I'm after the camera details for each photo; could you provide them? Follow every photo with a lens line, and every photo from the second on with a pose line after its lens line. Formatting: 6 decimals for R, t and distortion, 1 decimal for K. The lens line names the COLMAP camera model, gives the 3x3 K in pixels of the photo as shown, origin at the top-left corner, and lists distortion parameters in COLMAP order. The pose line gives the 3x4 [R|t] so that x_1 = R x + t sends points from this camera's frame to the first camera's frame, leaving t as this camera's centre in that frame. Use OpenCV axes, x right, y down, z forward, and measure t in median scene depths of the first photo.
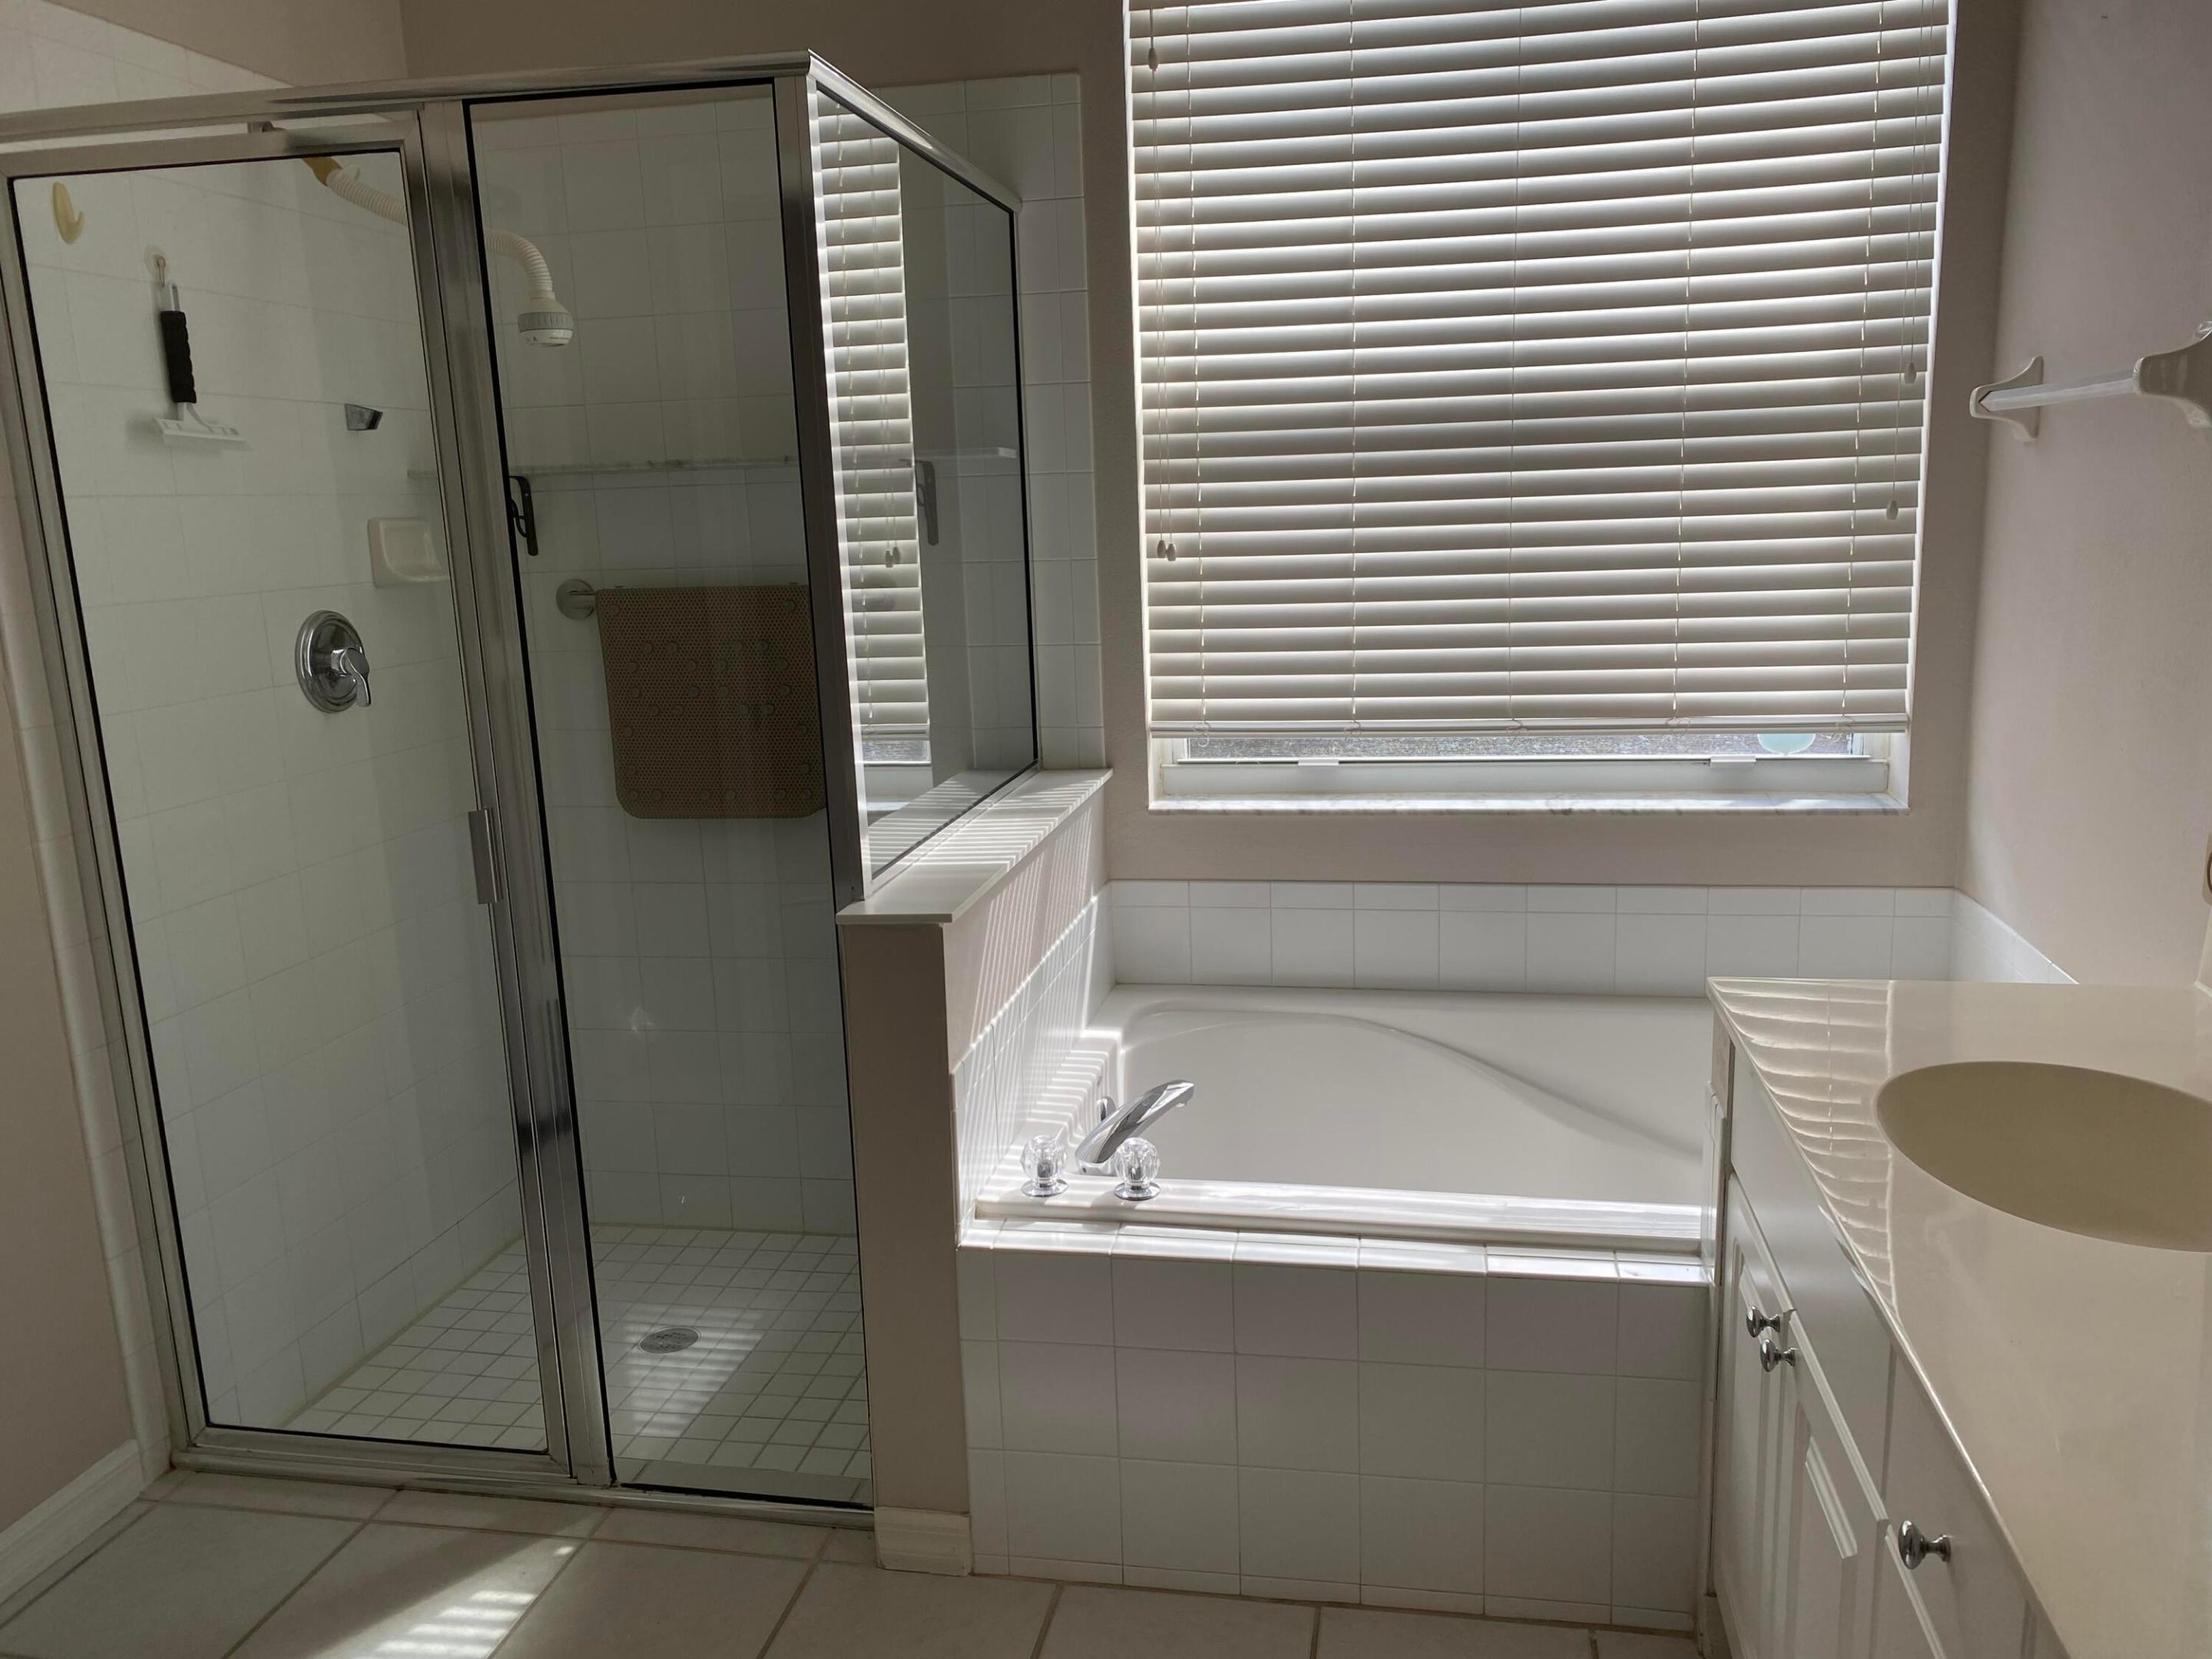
lens RADIAL K [[1699.2, 0, 1105.0], [0, 1699.2, 857.2], [0, 0, 1]] dist [0.089409, -0.161518]
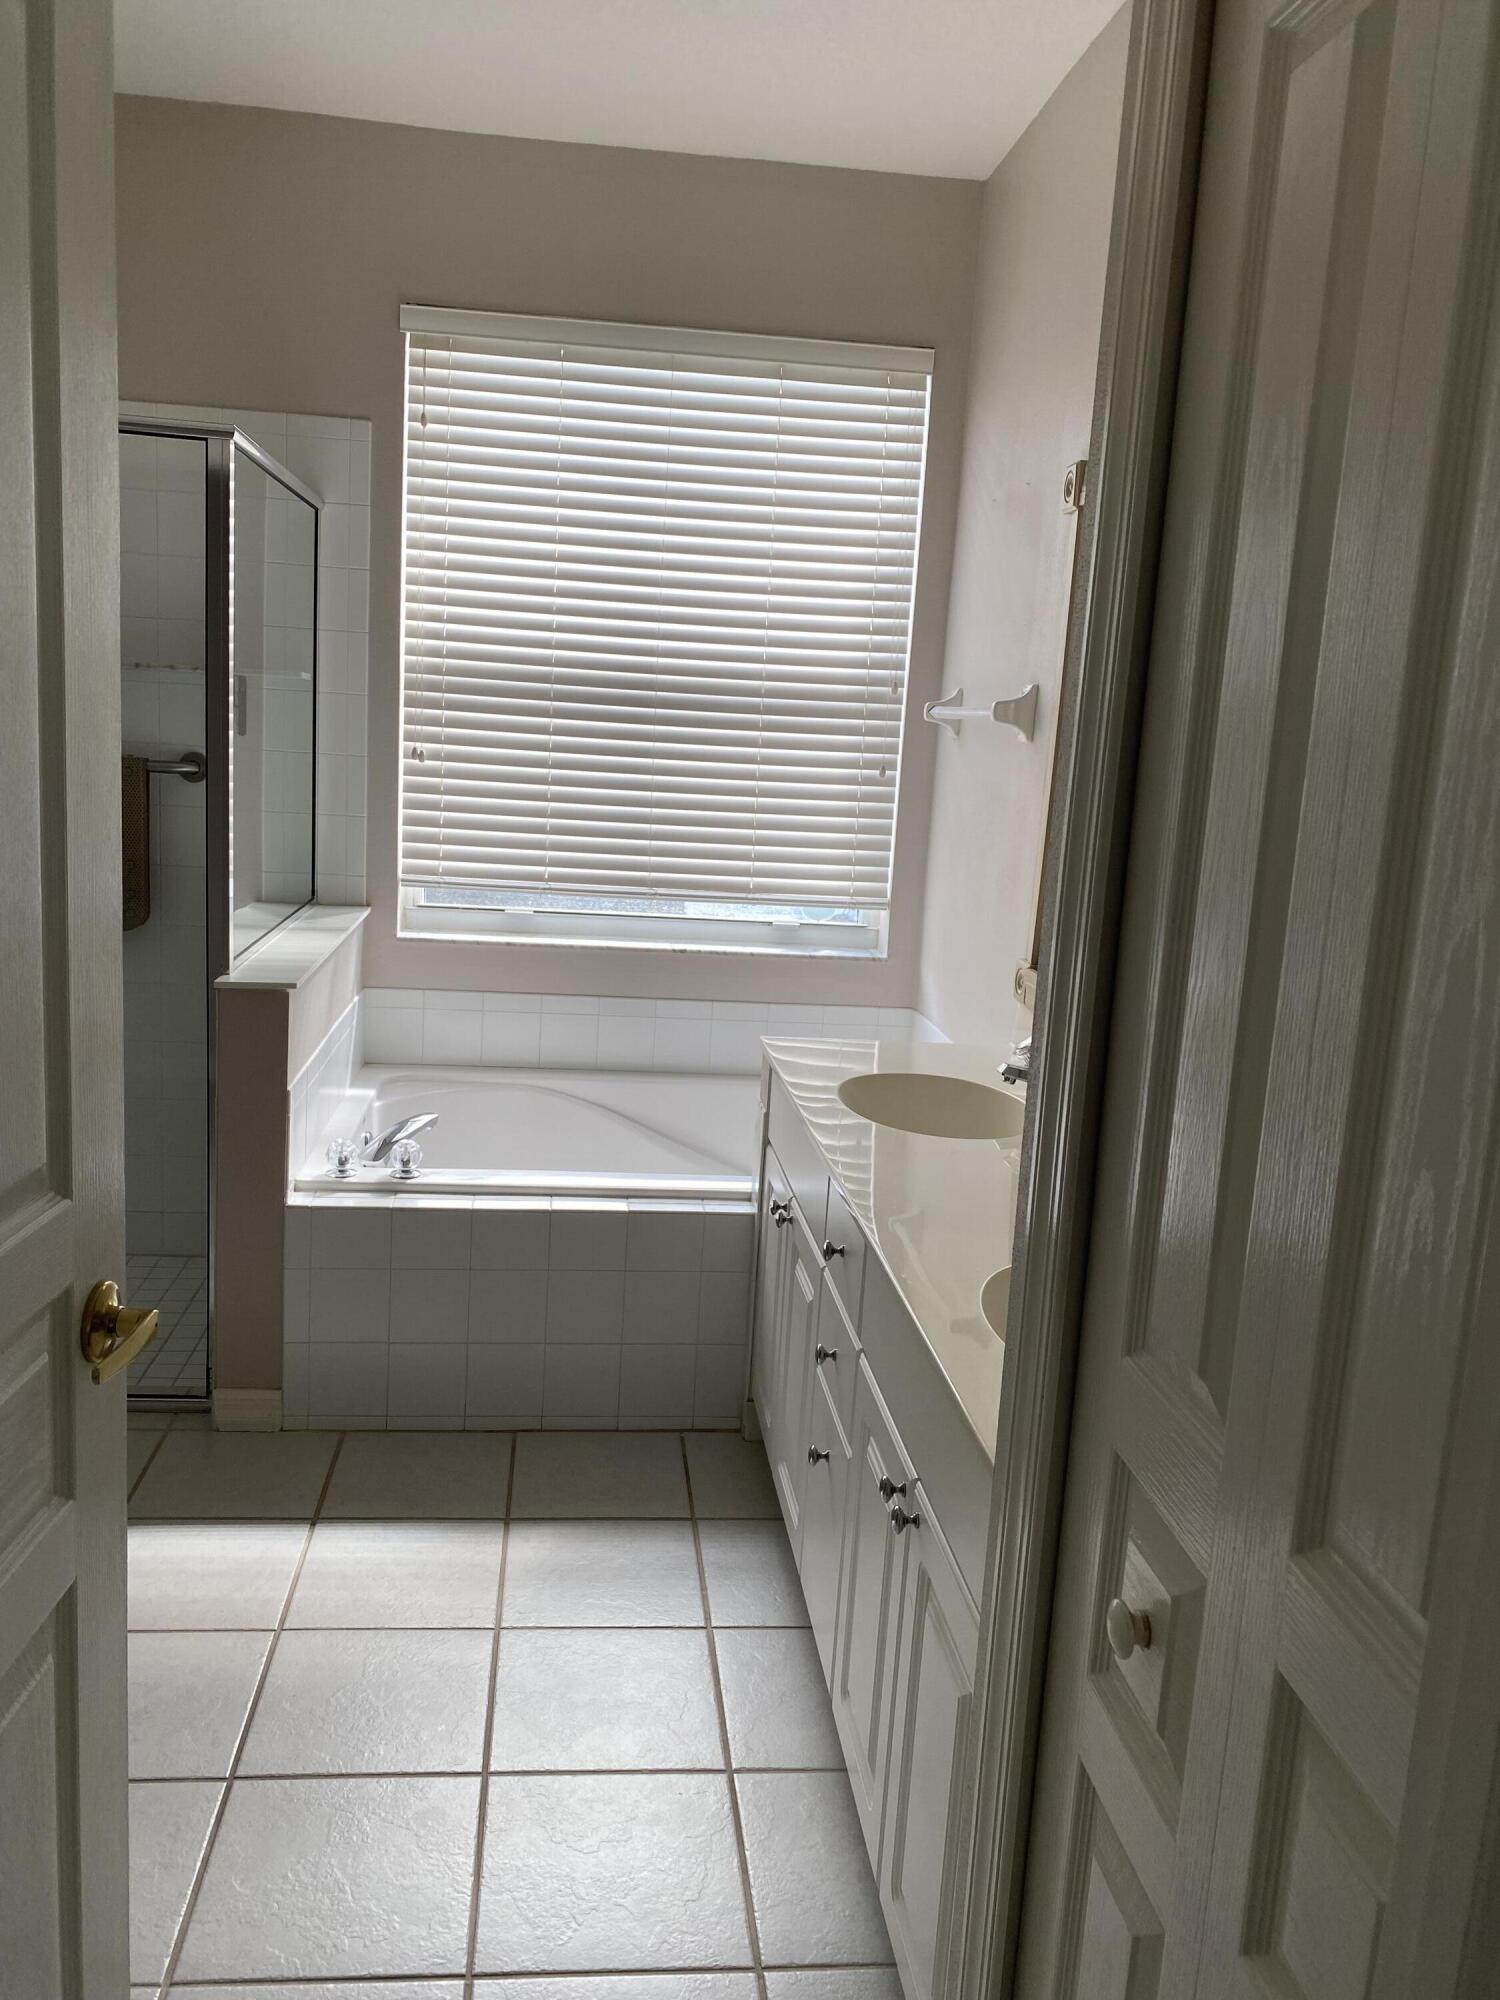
lens RADIAL K [[1573.7, 0, 744.3], [0, 1573.7, 995.3], [0, 0, 1]] dist [0.086591, -0.035511]
pose [[0.952372, 0.039470, 0.302374, -0.102887], [-0.031207, 0.998997, -0.032109, 0.058367], [-0.303338, 0.021144, 0.952648, -0.360501]]
